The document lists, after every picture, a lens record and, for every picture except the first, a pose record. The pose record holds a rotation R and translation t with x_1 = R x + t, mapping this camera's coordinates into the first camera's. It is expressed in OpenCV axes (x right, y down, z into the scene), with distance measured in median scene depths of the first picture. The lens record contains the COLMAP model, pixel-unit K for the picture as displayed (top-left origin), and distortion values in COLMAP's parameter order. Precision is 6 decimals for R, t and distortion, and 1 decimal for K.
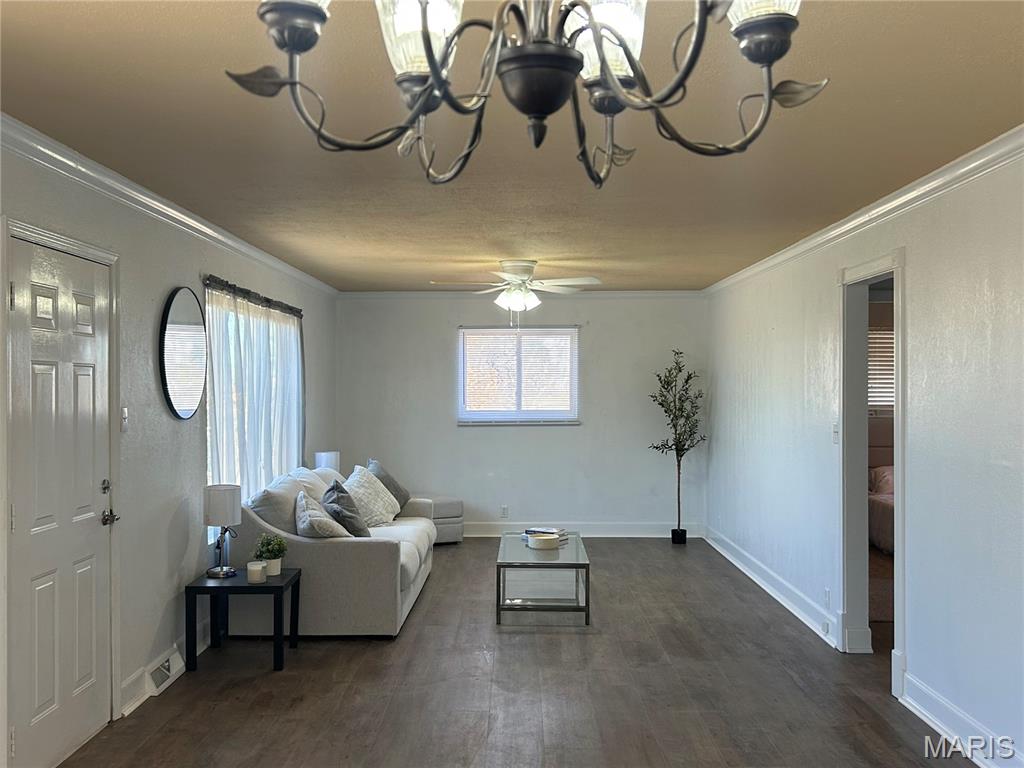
lens RADIAL K [[1028.3, 0, 512.0], [0, 1028.3, 384.0], [0, 0, 1]] dist [0.232990, -0.584205]
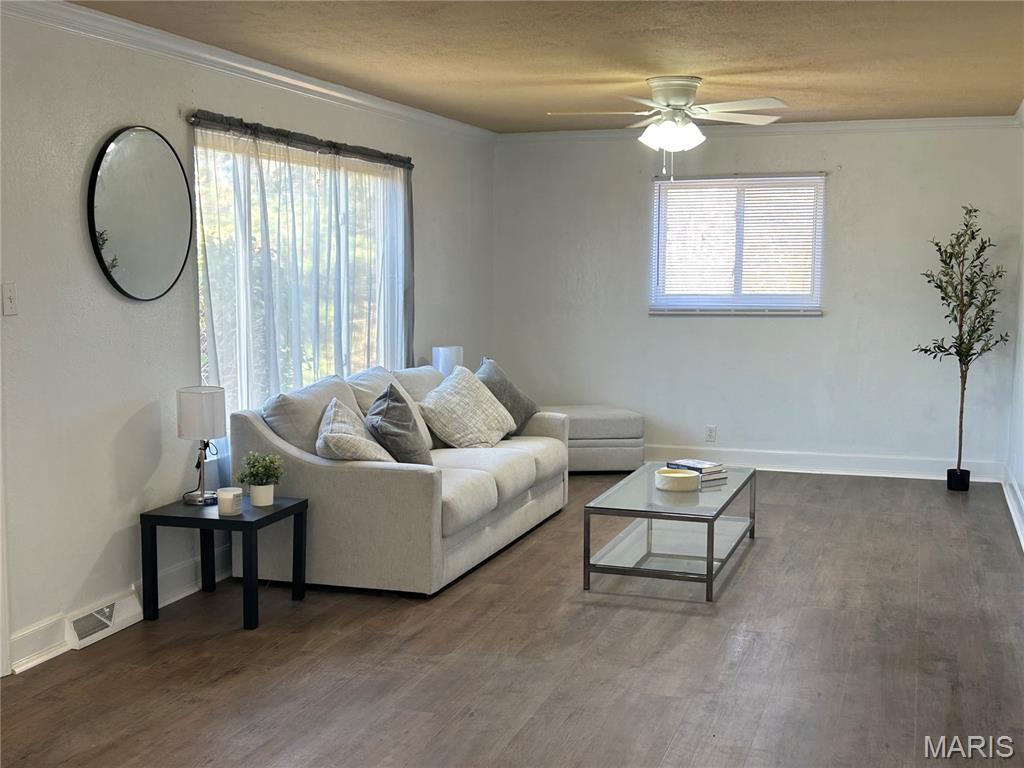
lens RADIAL K [[1297.1, 0, 512.0], [0, 1297.1, 384.0], [0, 0, 1]] dist [0.243633, -0.801506]
pose [[0.955827, 0.032343, -0.292145, 0.191294], [-0.003971, 0.995258, 0.097191, -0.000202], [0.293904, -0.091738, 0.951423, 0.125563]]
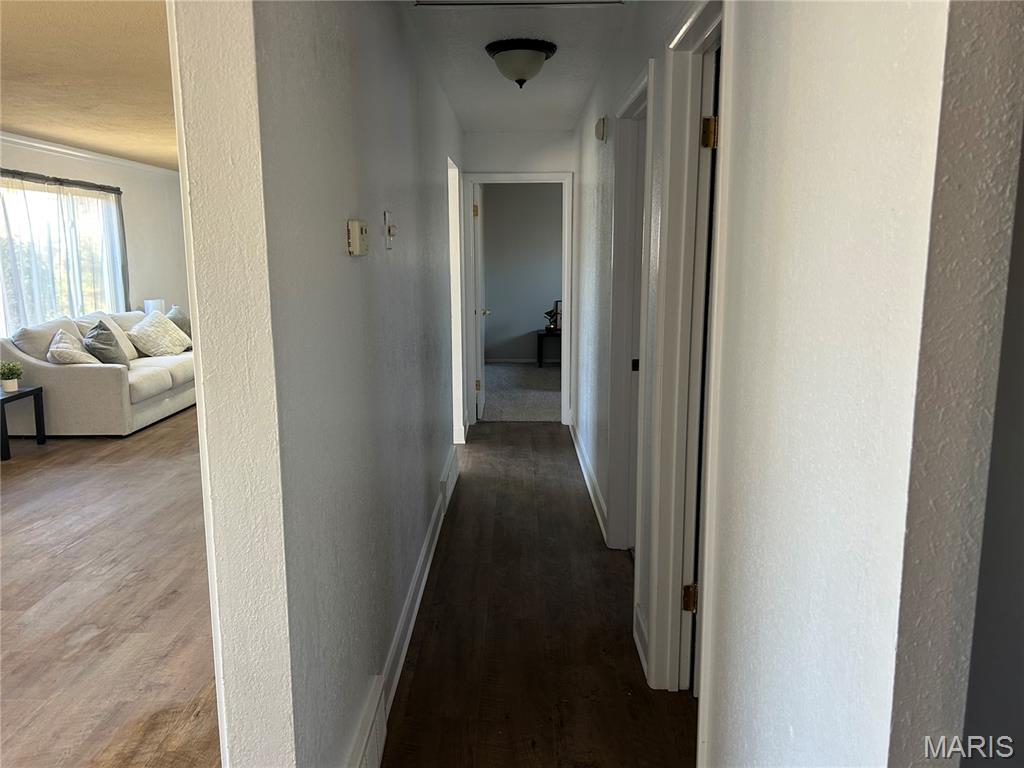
lens RADIAL K [[775.8, 0, 512.0], [0, 775.8, 384.0], [0, 0, 1]] dist [0.029017, -0.009904]
pose [[0.999968, -0.007835, 0.001507, 0.347785], [0.007460, 0.985142, 0.171581, 0.006047], [-0.002829, -0.171564, 0.985169, 0.014368]]
